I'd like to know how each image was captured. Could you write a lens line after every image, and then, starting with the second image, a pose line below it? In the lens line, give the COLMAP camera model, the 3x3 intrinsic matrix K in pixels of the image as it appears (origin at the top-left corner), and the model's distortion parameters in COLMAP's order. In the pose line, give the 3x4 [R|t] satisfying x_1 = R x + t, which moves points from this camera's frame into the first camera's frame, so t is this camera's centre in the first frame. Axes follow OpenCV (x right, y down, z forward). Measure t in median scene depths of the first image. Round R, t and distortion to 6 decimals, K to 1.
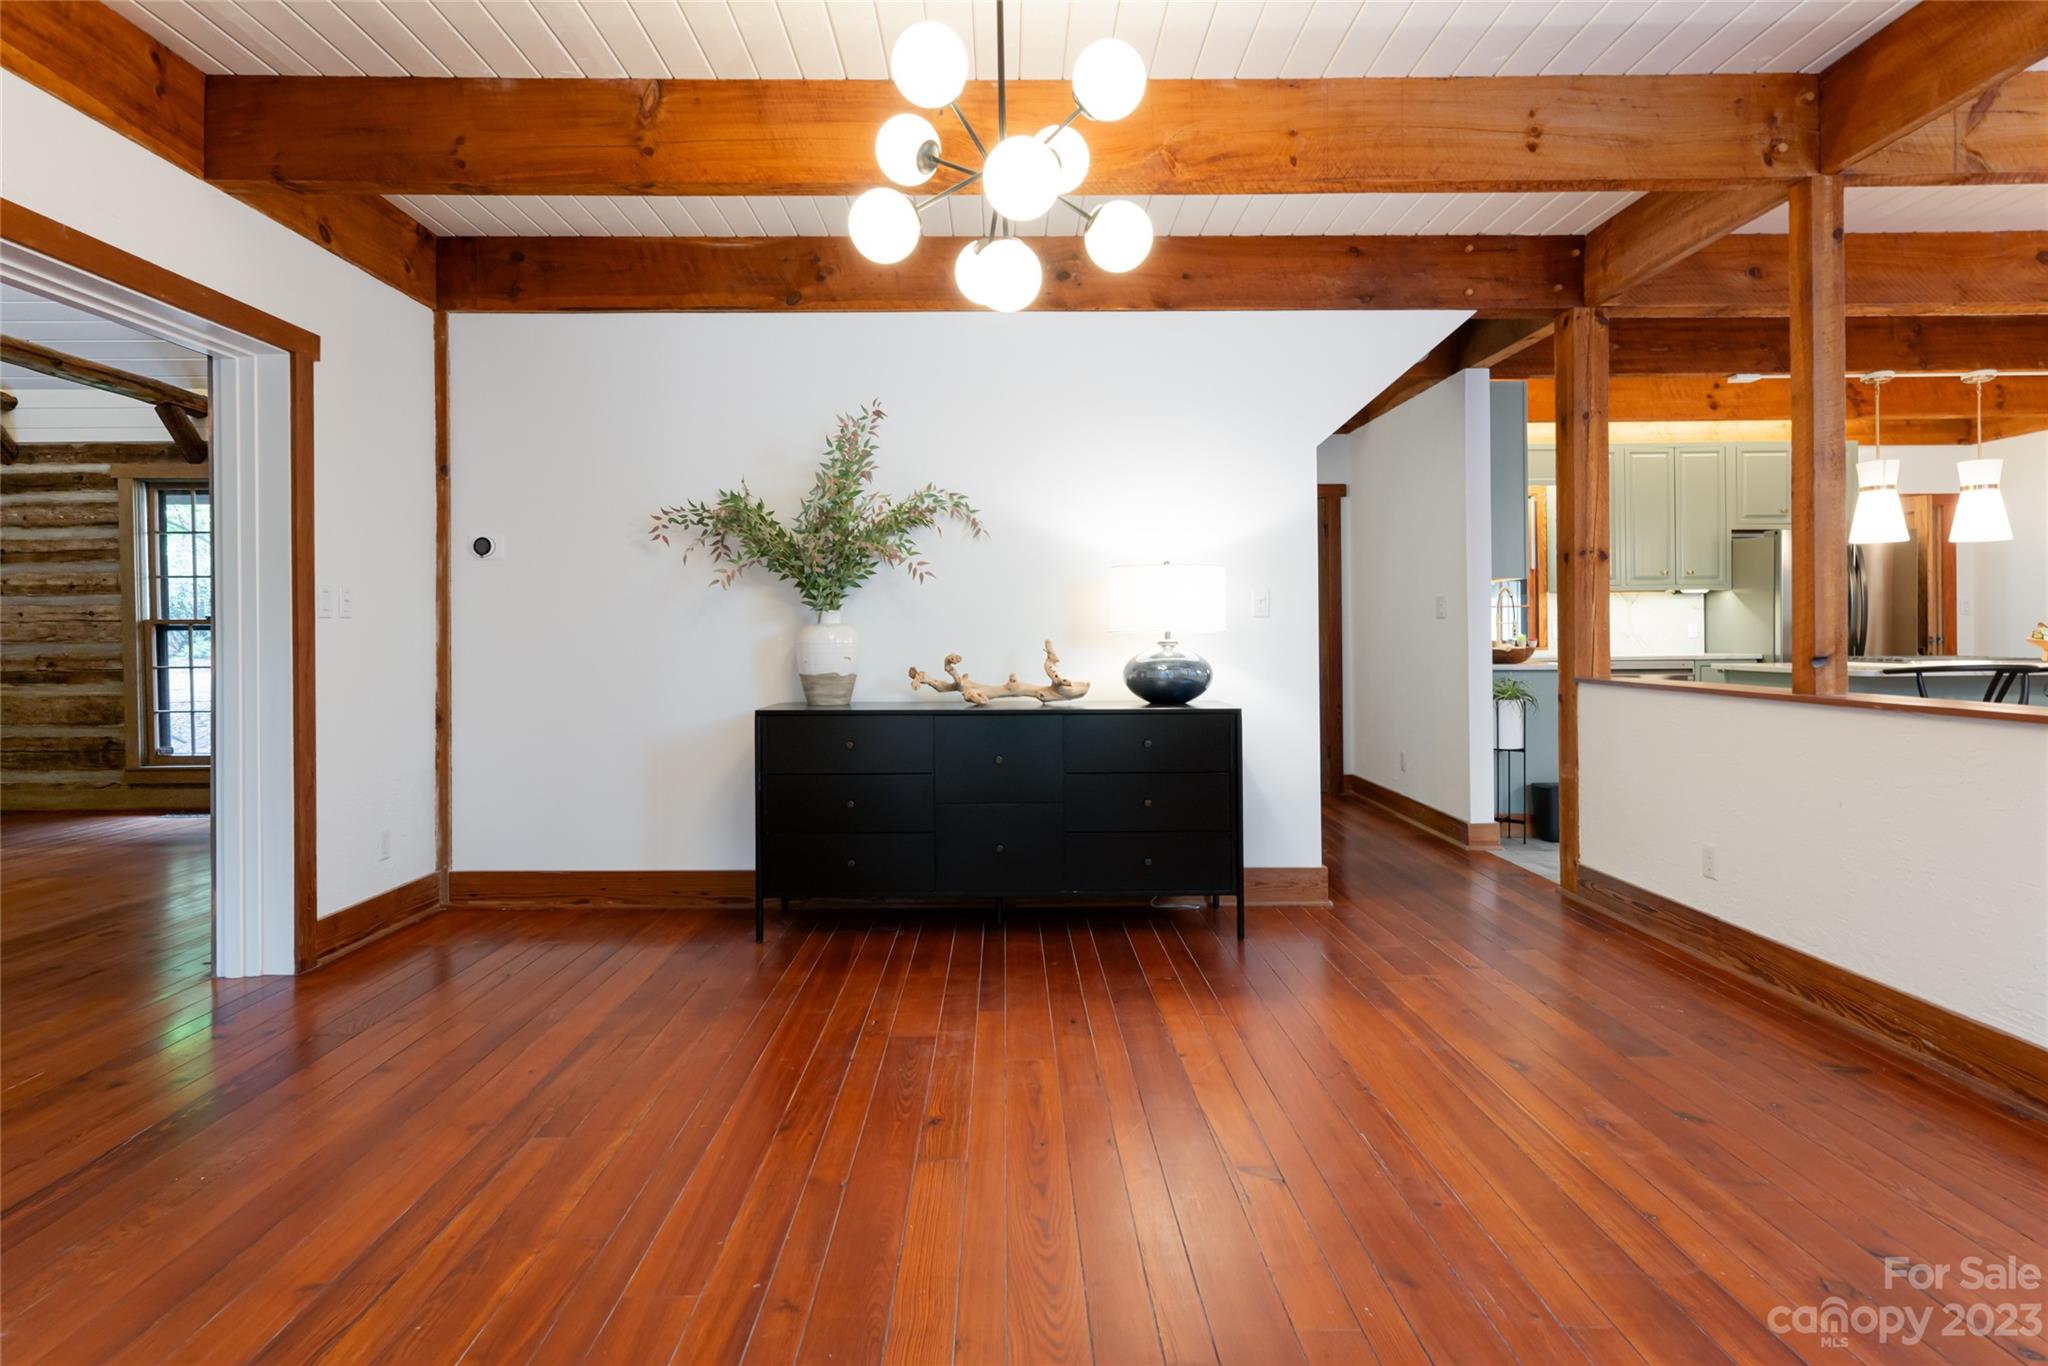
lens RADIAL K [[1106.6, 0, 1052.6], [0, 1106.6, 624.6], [0, 0, 1]] dist [0.001772, -0.000316]
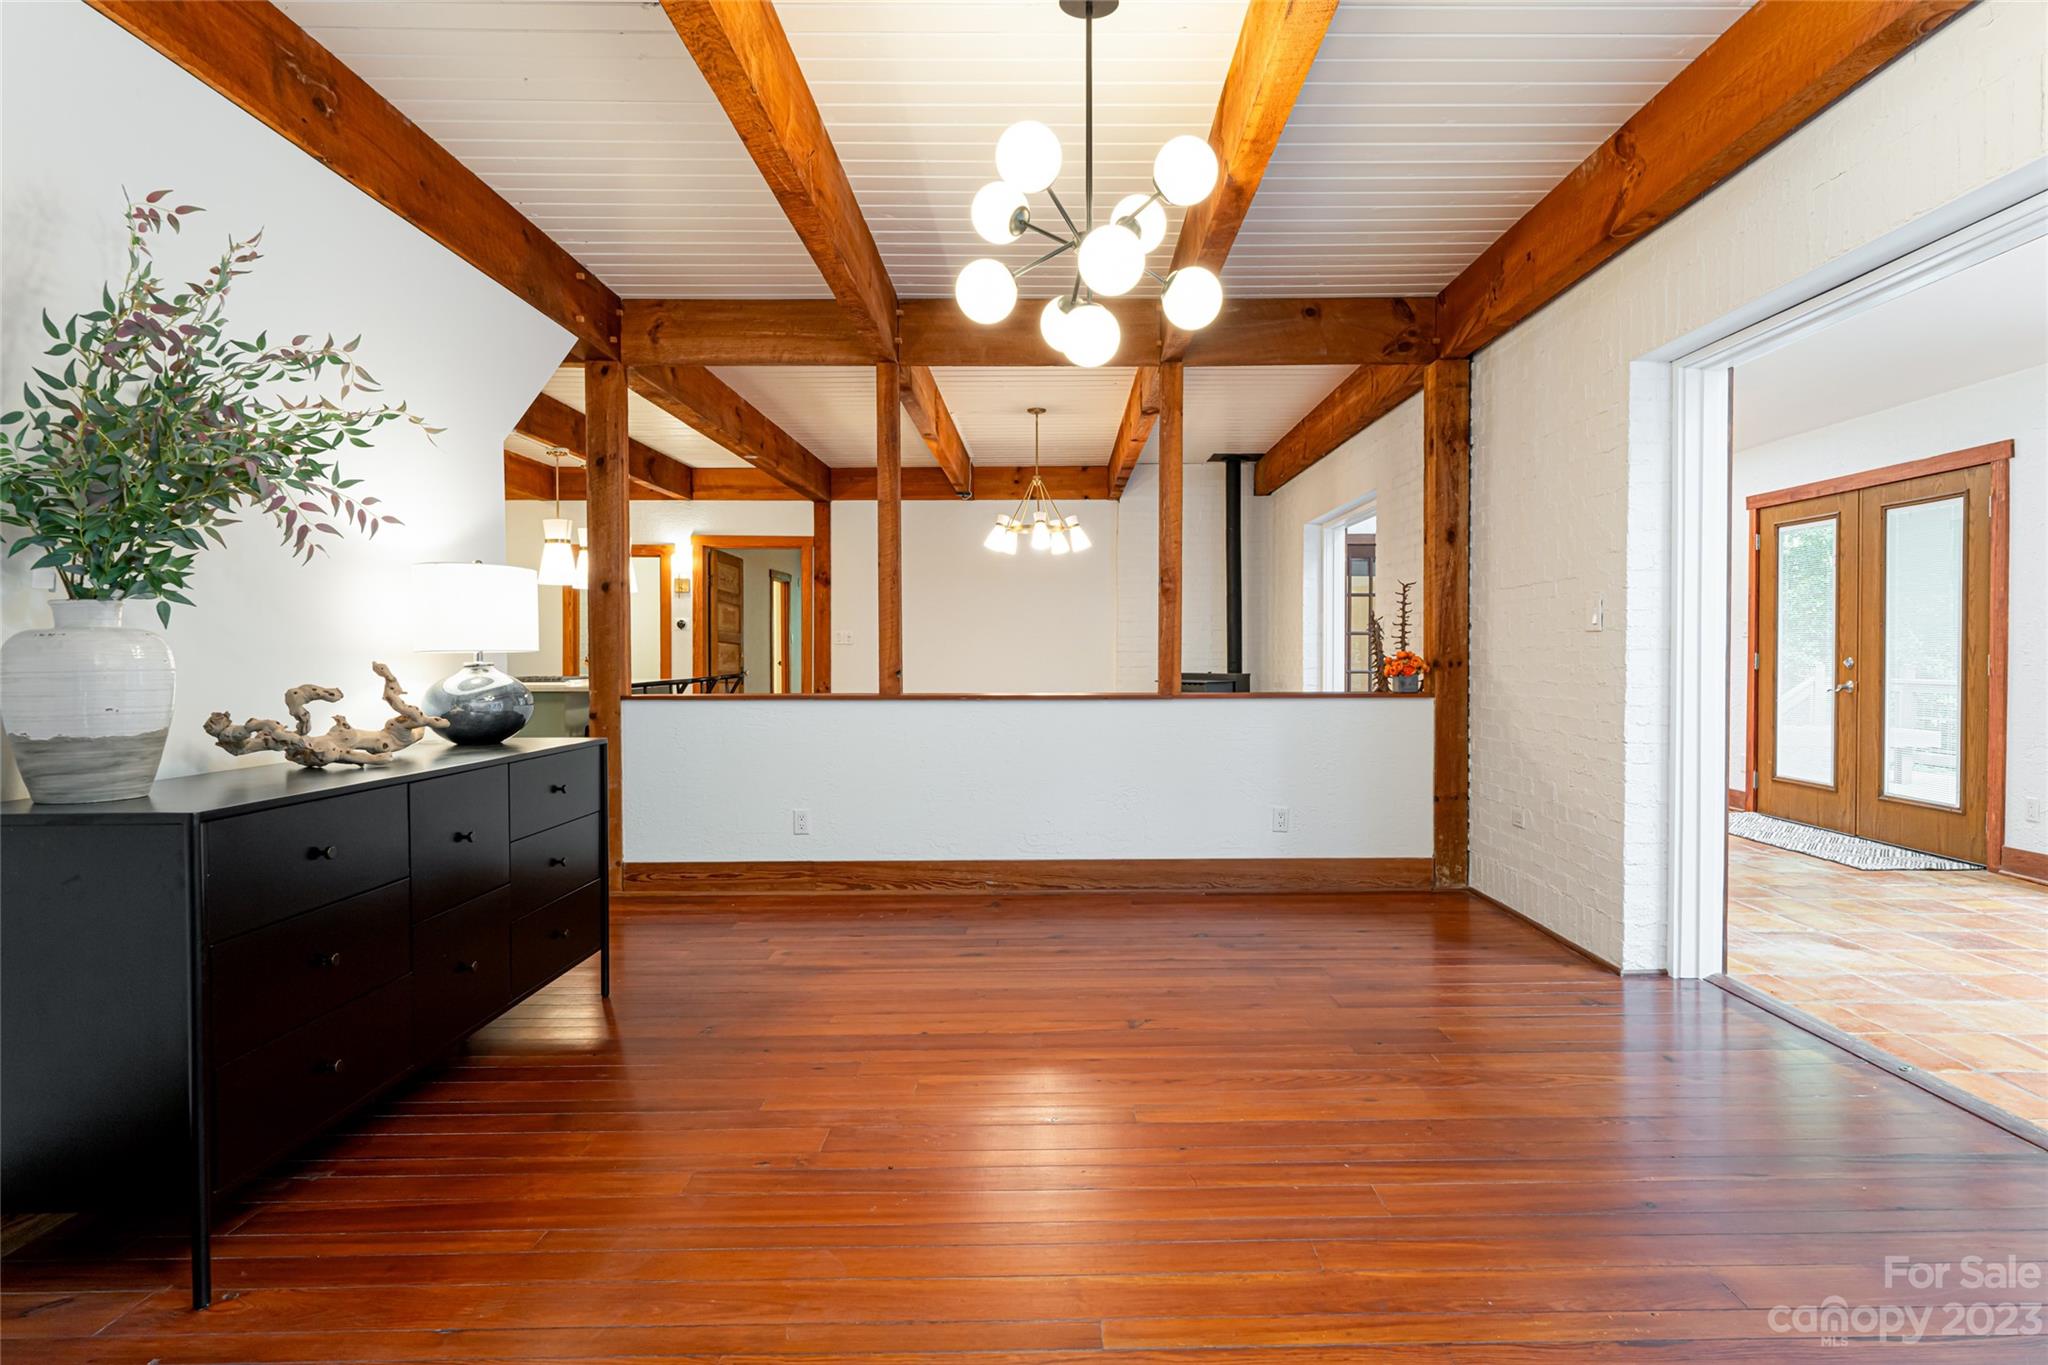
lens RADIAL K [[1158.5, 0, 1031.1], [0, 1158.5, 676.5], [0, 0, 1]] dist [0.026442, 0.000008]
pose [[-0.001170, -0.013603, 0.999907, -0.407646], [-0.005093, 0.999895, 0.013597, 0.006474], [-0.999986, -0.005077, -0.001239, 0.350991]]
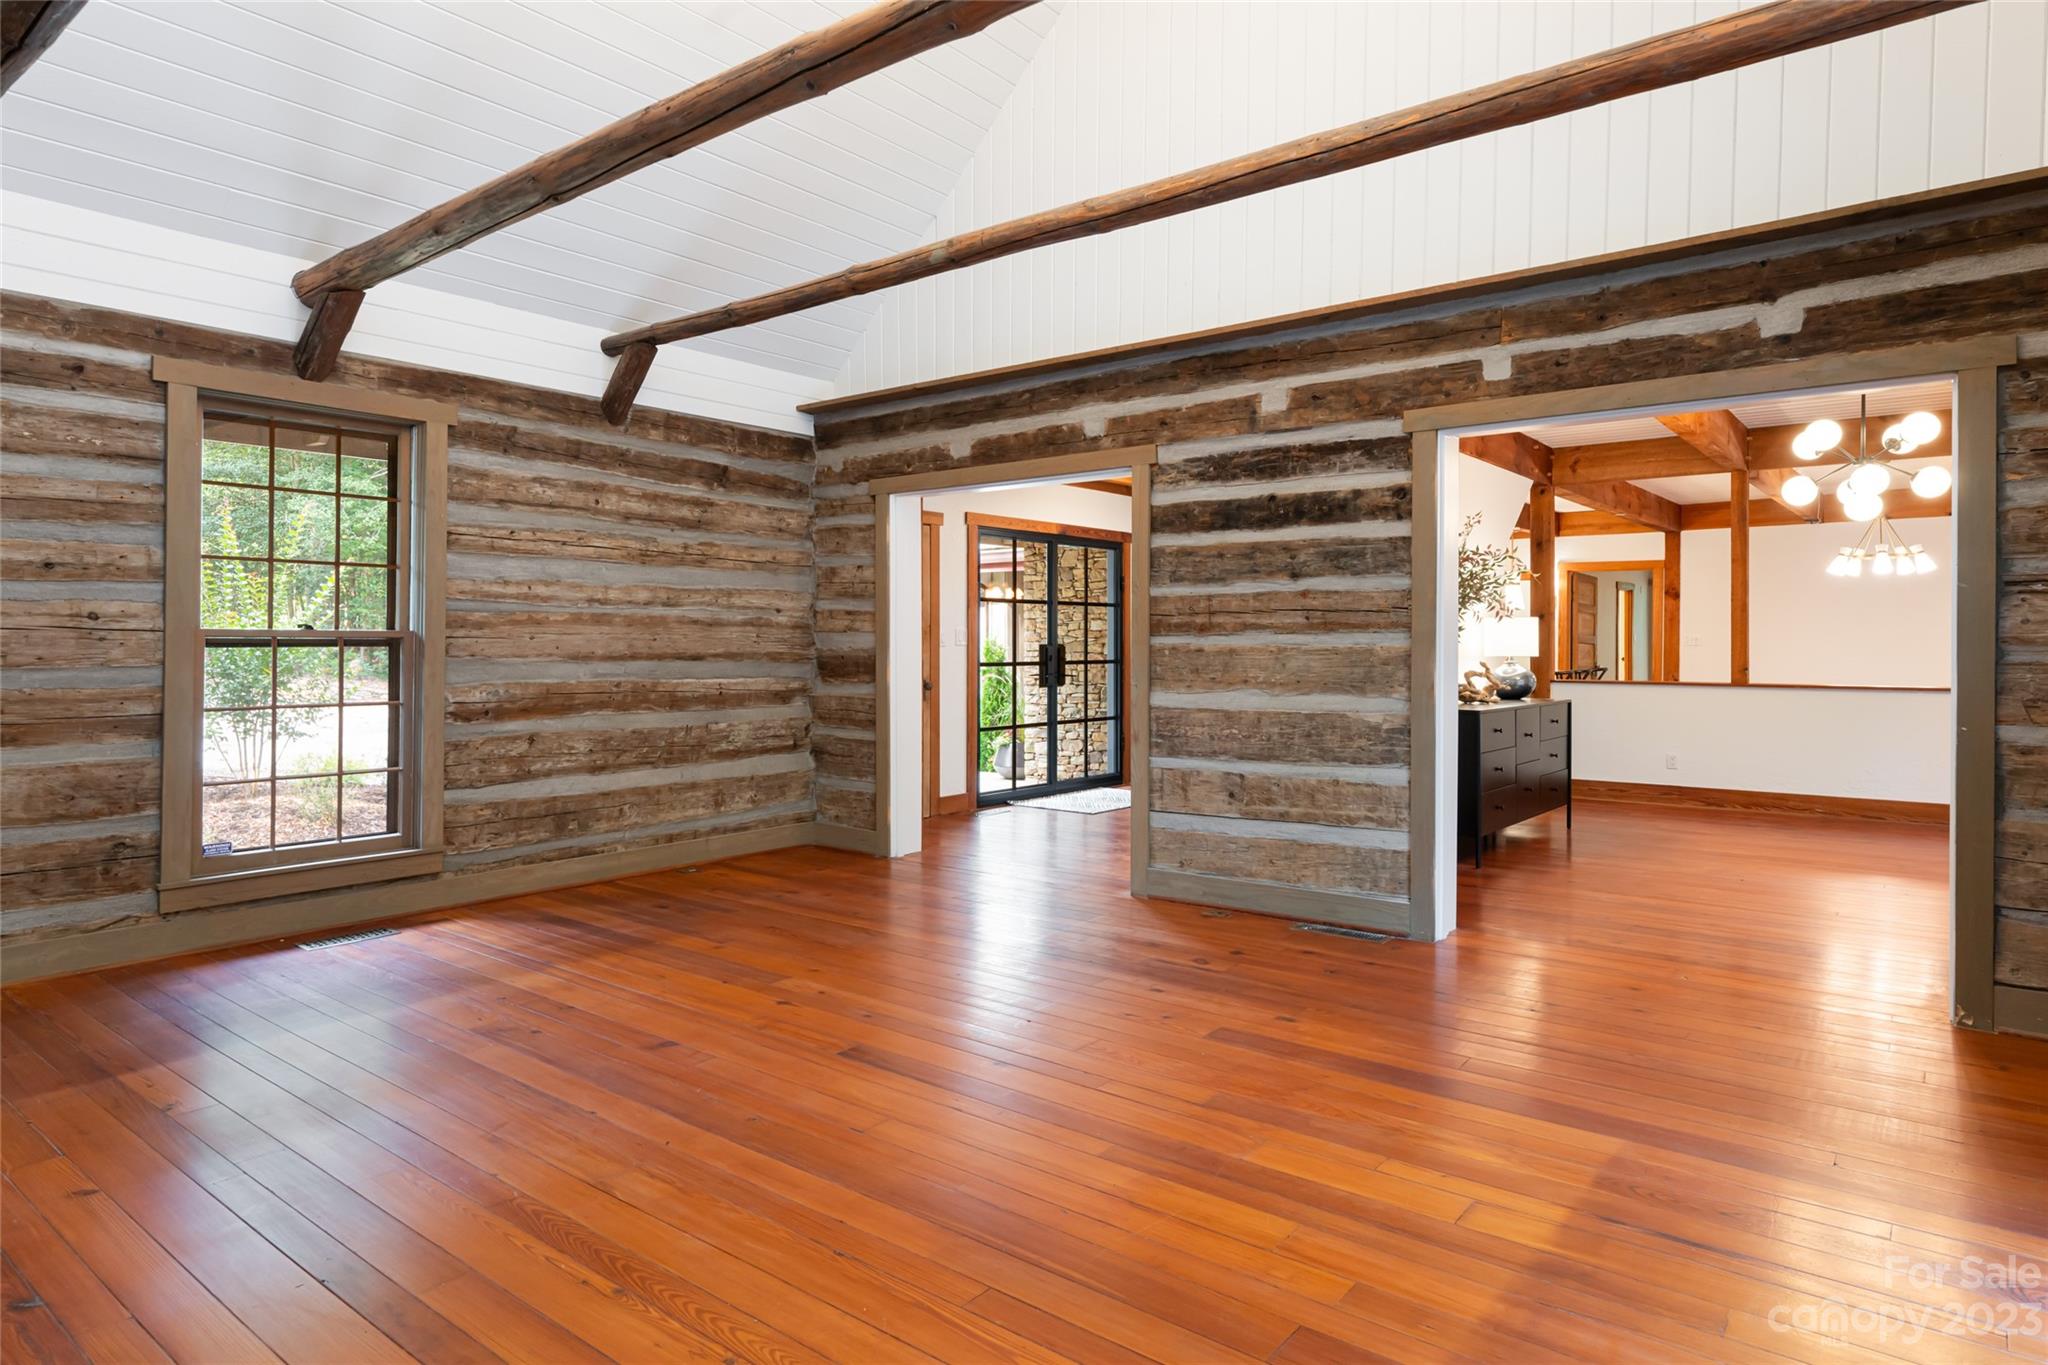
lens RADIAL K [[1235.1, 0, 948.6], [0, 1235.1, 649.2], [0, 0, 1]] dist [0.036000, -0.001622]
pose [[0.627578, 0.004655, 0.778540, -1.092228], [-0.010578, 0.999941, 0.002548, 0.000296], [-0.778482, -0.009834, 0.627590, 0.274705]]
